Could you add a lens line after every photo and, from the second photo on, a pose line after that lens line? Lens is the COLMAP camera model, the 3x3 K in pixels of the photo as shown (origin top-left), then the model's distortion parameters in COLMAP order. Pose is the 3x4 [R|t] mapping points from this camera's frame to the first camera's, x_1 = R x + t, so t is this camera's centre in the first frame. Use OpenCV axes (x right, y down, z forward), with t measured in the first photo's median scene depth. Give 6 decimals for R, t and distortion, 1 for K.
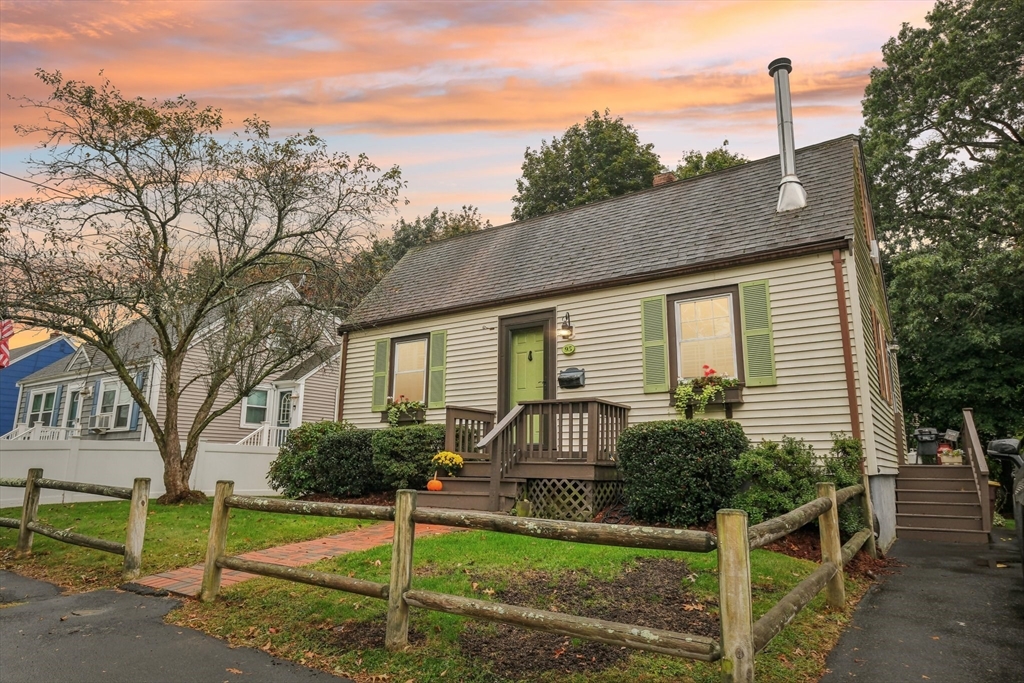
lens RADIAL K [[614.7, 0, 512.0], [0, 614.7, 341.5], [0, 0, 1]] dist [-0.000203, -0.000095]
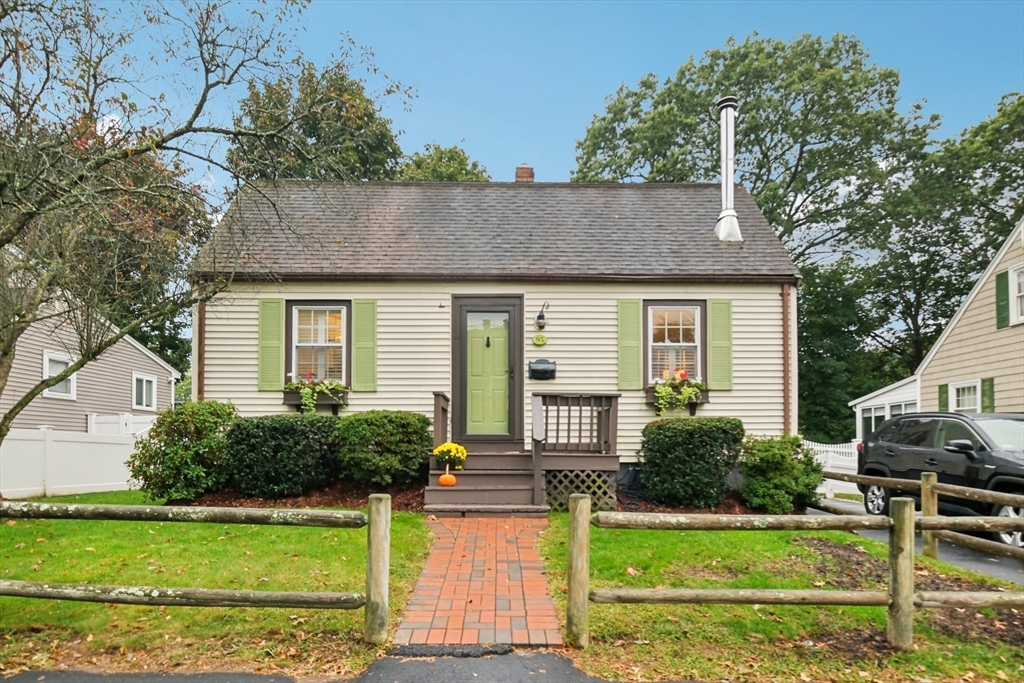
lens RADIAL K [[594.2, 0, 512.0], [0, 594.2, 430.3], [0, 0, 1]] dist [0.002901, 0.000036]
pose [[0.819998, 0.014910, 0.572172, -0.503446], [-0.109214, 0.985370, 0.130840, 0.036564], [-0.561850, -0.169778, 0.809630, 0.240394]]
